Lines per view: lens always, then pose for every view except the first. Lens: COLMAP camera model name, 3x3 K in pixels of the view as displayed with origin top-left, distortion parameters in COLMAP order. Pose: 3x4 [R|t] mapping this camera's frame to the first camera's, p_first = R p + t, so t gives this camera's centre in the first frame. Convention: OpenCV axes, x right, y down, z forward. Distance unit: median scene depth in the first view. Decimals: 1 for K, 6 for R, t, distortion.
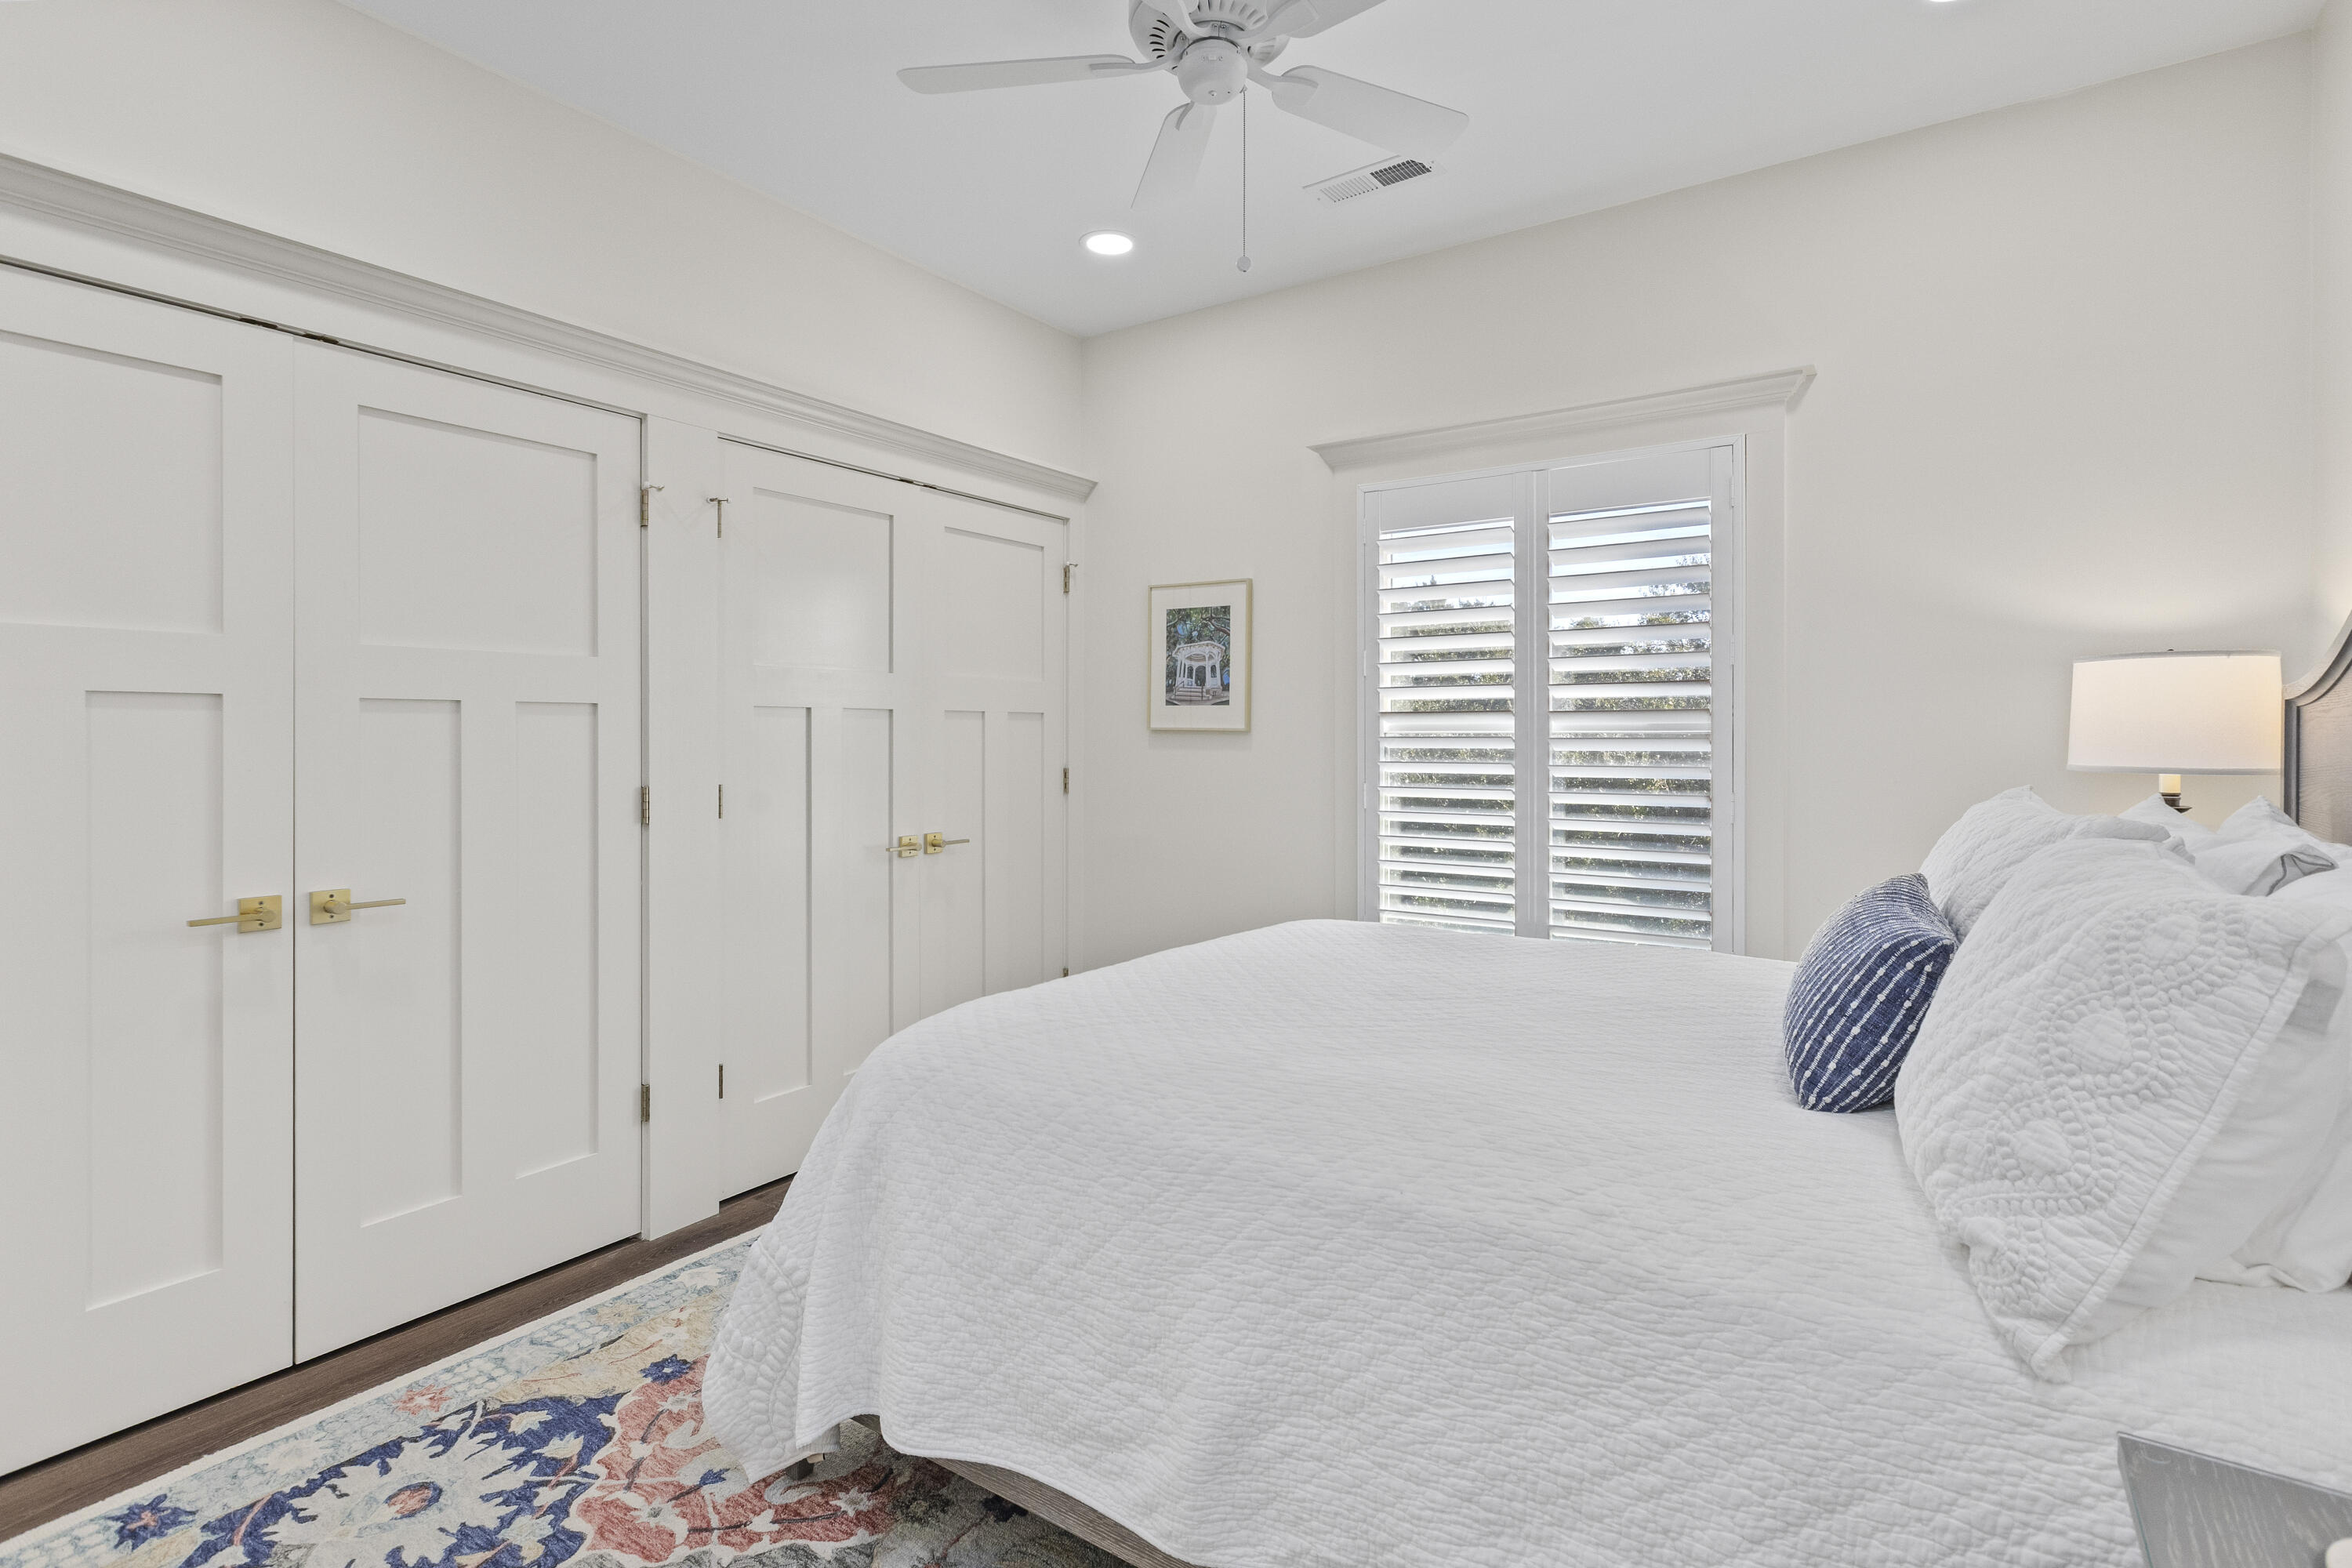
lens RADIAL K [[1164.7, 0, 1252.7], [0, 1164.7, 738.2], [0, 0, 1]] dist [0.000782, 0.000896]
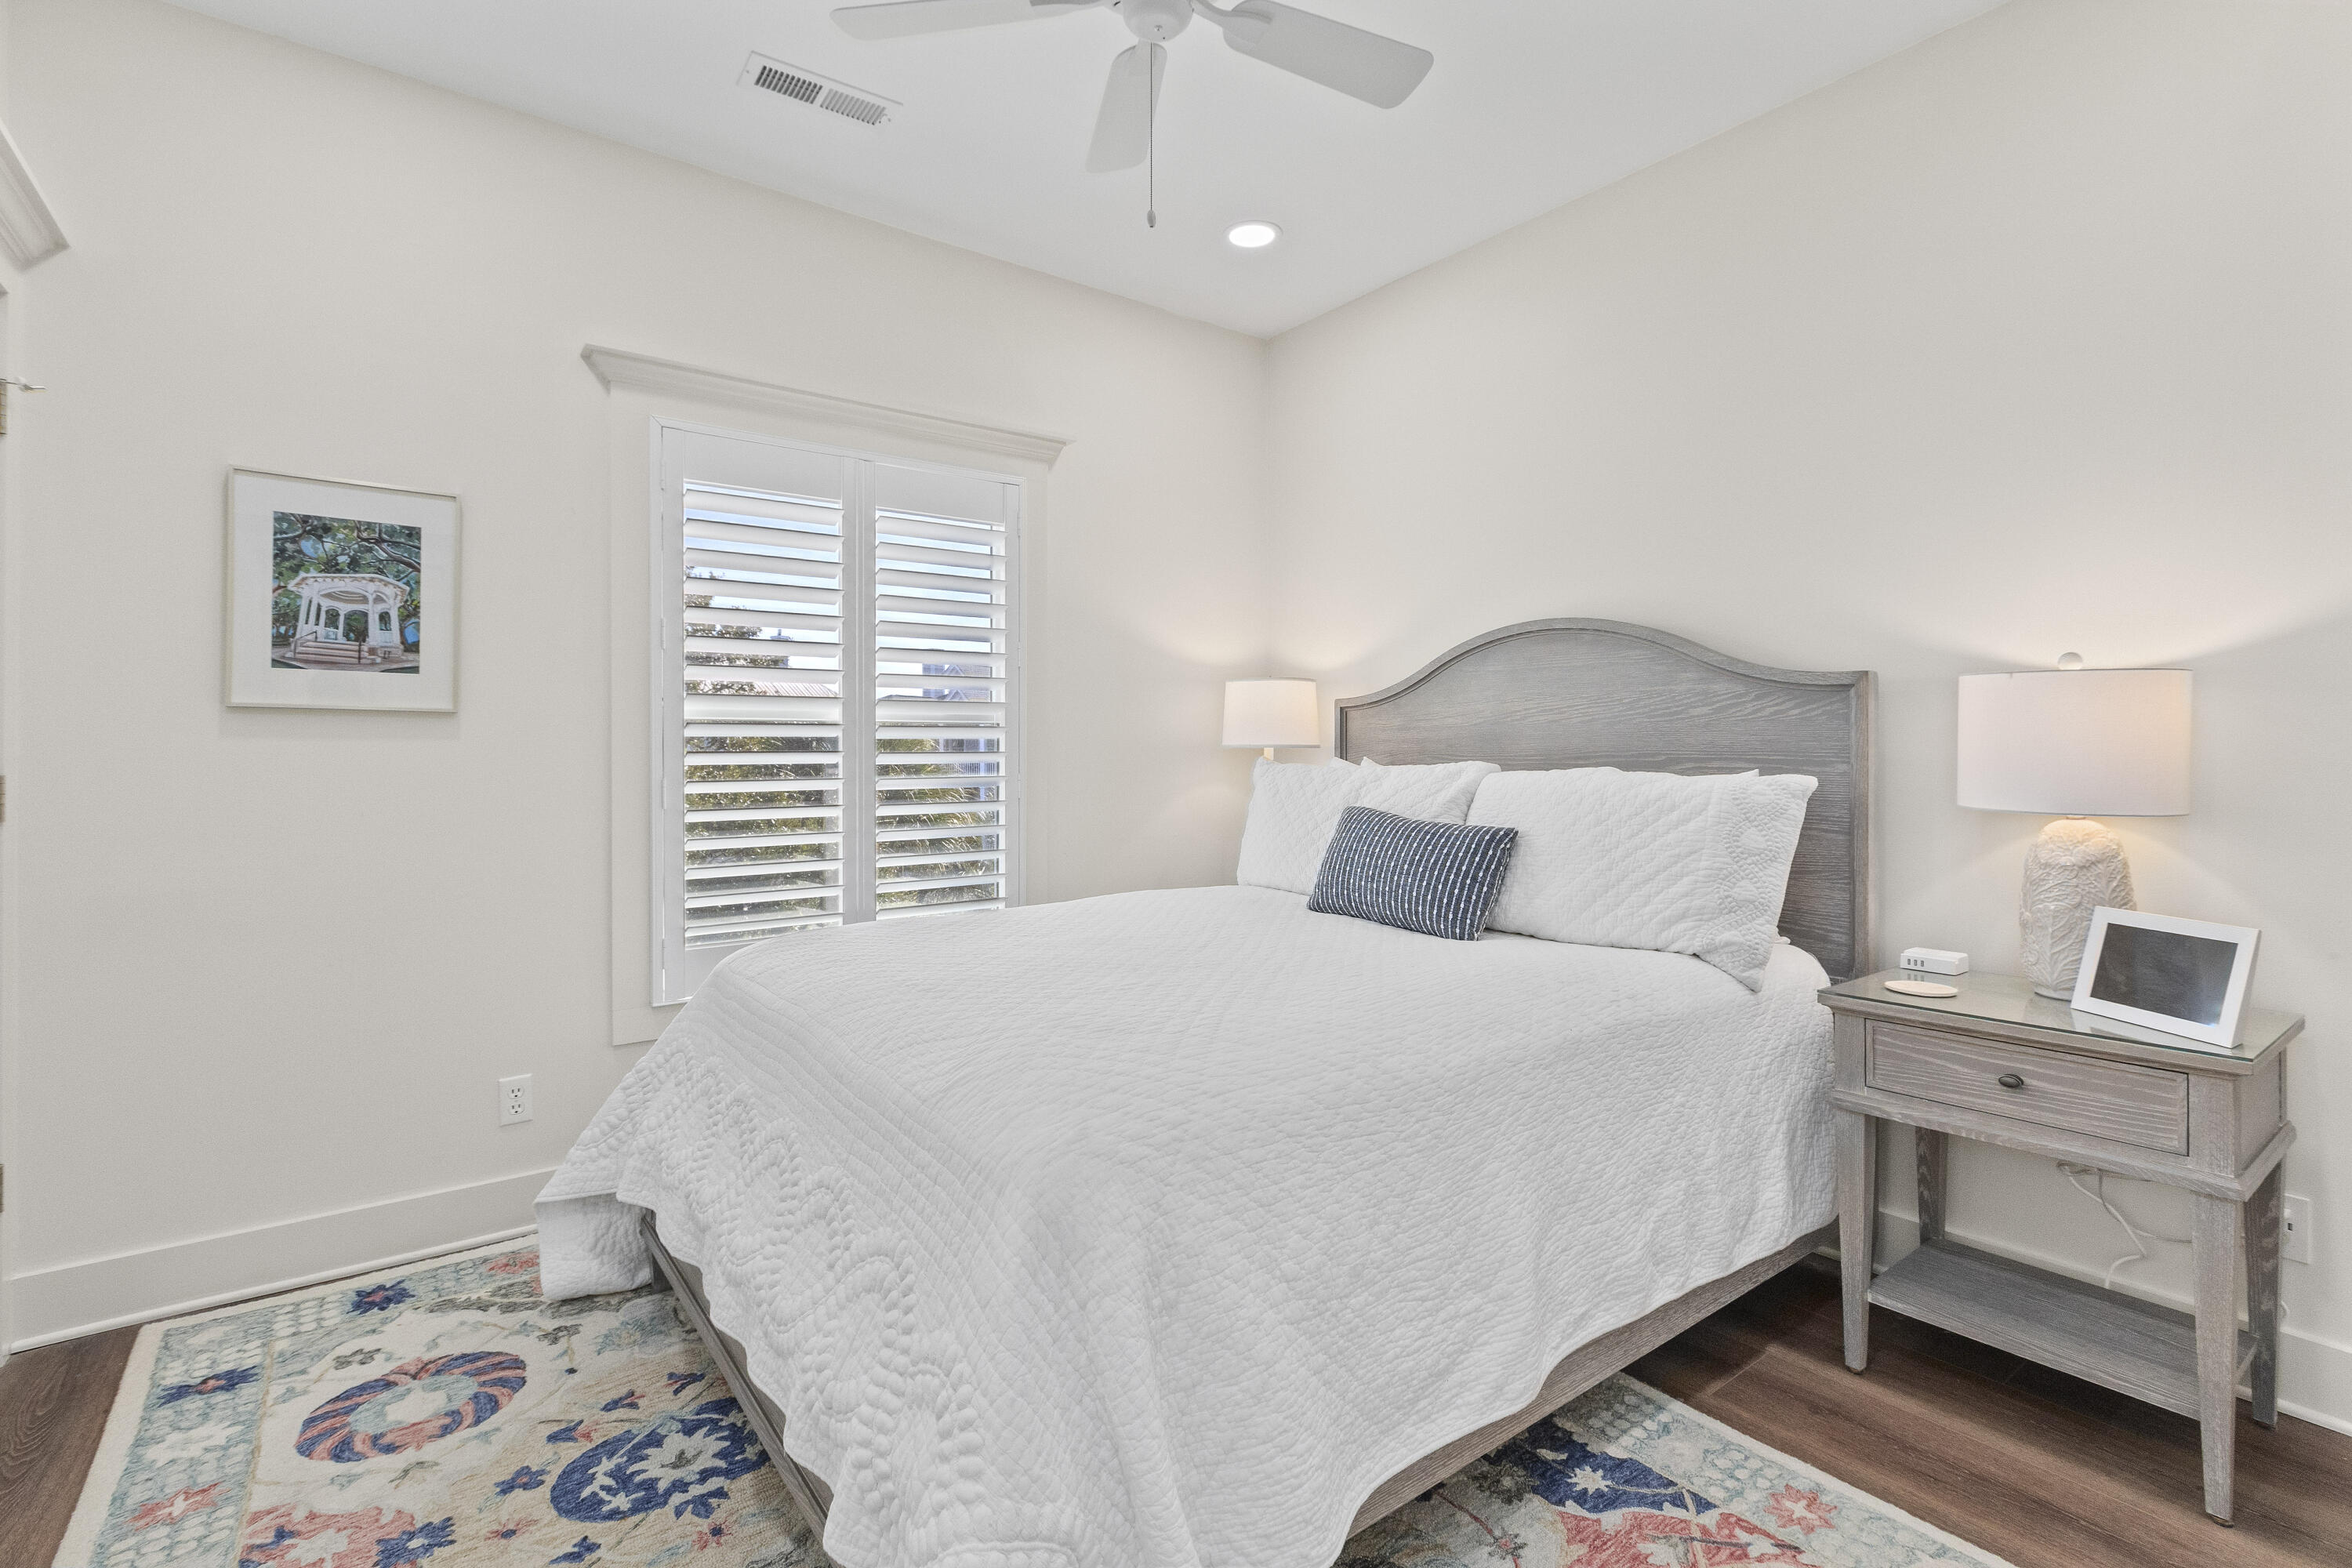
lens RADIAL K [[1075.7, 0, 1177.2], [0, 1075.7, 745.7], [0, 0, 1]] dist [0.003125, -0.002106]
pose [[0.336342, -0.000506, 0.941740, -0.460011], [0.007176, 0.999972, -0.002025, 0.017821], [-0.941712, 0.007439, 0.336337, 0.371684]]
